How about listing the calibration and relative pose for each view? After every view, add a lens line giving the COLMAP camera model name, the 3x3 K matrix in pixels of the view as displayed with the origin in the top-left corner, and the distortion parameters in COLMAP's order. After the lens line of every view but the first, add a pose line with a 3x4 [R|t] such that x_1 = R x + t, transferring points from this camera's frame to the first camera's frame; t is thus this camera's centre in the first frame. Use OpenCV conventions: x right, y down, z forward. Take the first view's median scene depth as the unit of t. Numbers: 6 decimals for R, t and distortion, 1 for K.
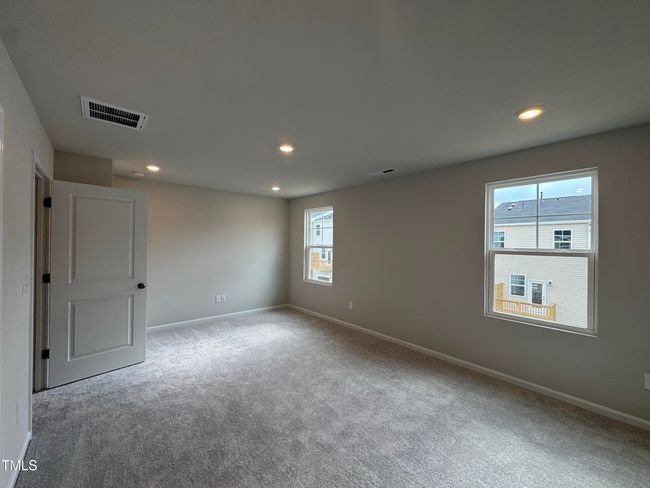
lens RADIAL K [[259.2, 0, 325.9], [0, 259.2, 244.9], [0, 0, 1]] dist [-0.003450, 0.000251]
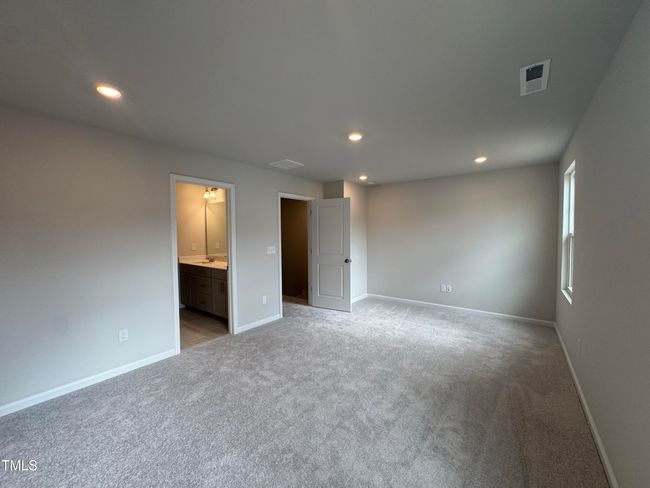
lens RADIAL K [[259.2, 0, 325.1], [0, 259.2, 246.0], [0, 0, 1]] dist [-0.003450, 0.000251]
pose [[0.195394, 0.035319, -0.980089, 0.619886], [0.002522, 0.999330, 0.036515, 0.015666], [0.980722, -0.009607, 0.195174, 0.504834]]
